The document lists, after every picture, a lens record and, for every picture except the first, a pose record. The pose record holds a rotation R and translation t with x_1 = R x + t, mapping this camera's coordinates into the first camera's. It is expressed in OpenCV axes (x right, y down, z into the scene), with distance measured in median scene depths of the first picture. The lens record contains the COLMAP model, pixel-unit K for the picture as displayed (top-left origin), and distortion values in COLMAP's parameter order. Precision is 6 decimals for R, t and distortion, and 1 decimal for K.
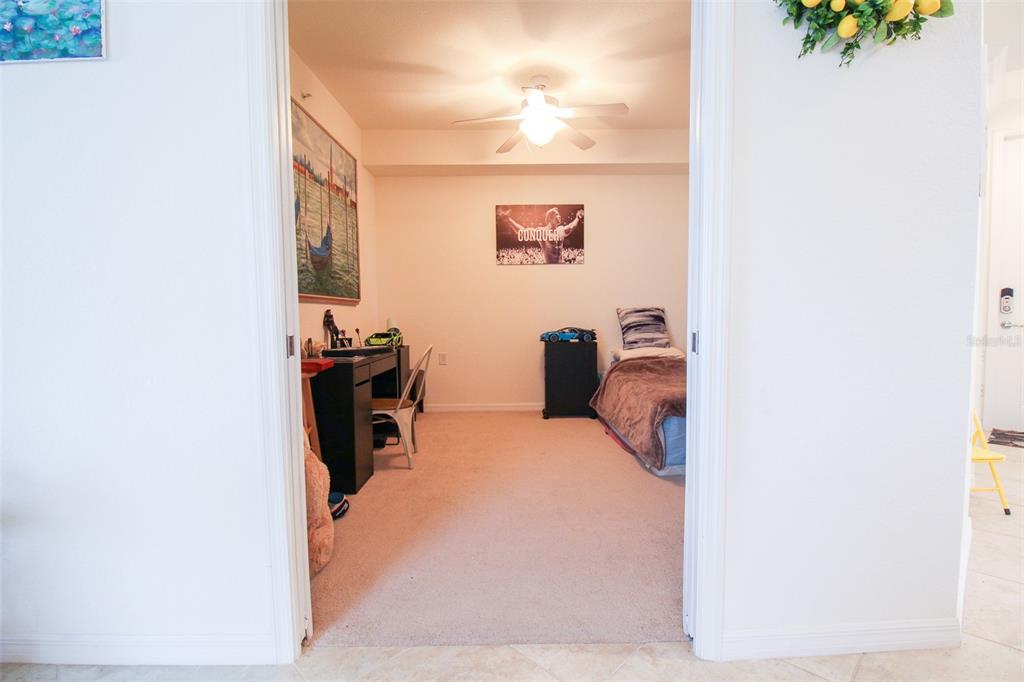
lens RADIAL K [[487.0, 0, 518.4], [0, 487.0, 339.0], [0, 0, 1]] dist [-0.000571, -0.012698]
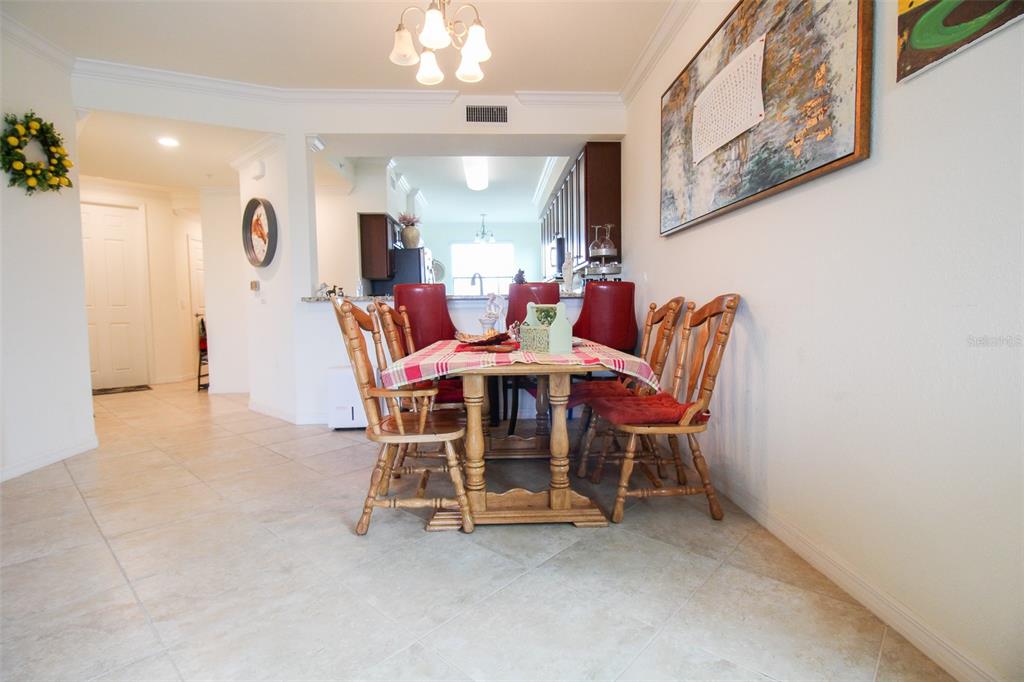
lens RADIAL K [[487.0, 0, 518.4], [0, 487.0, 339.0], [0, 0, 1]] dist [-0.000571, -0.012698]
pose [[-0.029924, -0.047925, 0.998403, -0.717652], [0.073422, 0.996046, 0.050012, 0.065547], [-0.996852, 0.074801, -0.026287, -0.505372]]
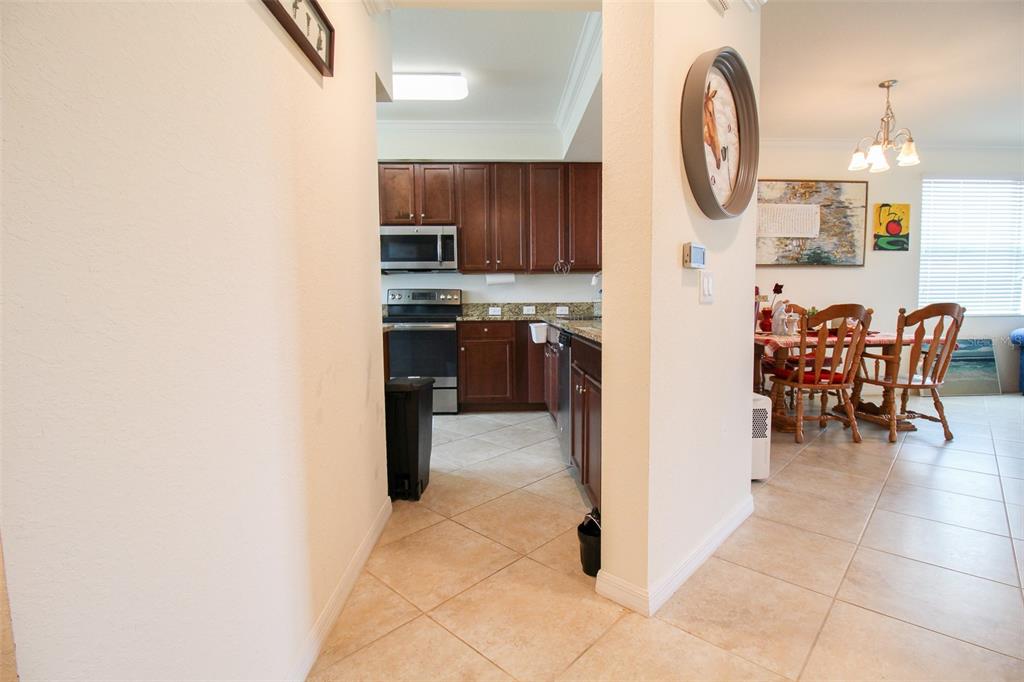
lens RADIAL K [[478.5, 0, 517.9], [0, 478.5, 339.5], [0, 0, 1]] dist [0.002847, -0.015648]
pose [[-0.999681, 0.022270, -0.011931, 0.984880], [0.020476, 0.990800, 0.133773, -0.061335], [0.014801, 0.133486, -0.990940, 0.788624]]
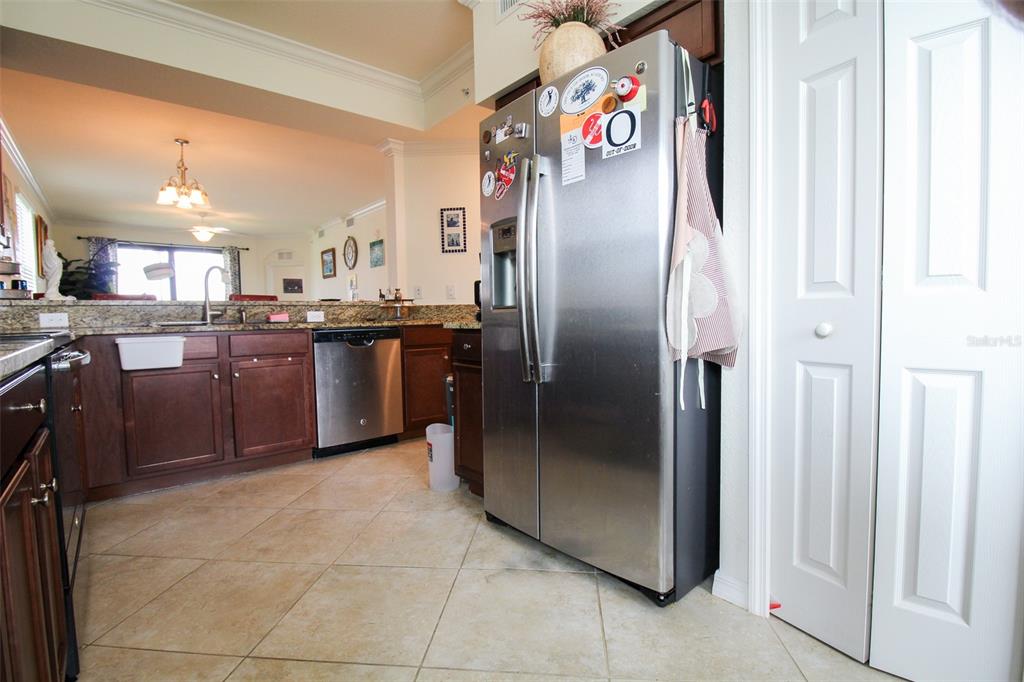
lens RADIAL K [[479.4, 0, 520.0], [0, 479.4, 338.9], [0, 0, 1]] dist [0.003263, -0.014858]
pose [[0.627589, 0.044231, -0.777288, 1.921746], [-0.037868, 0.998937, 0.026269, 0.032730], [0.777624, 0.012948, 0.628597, -0.562382]]
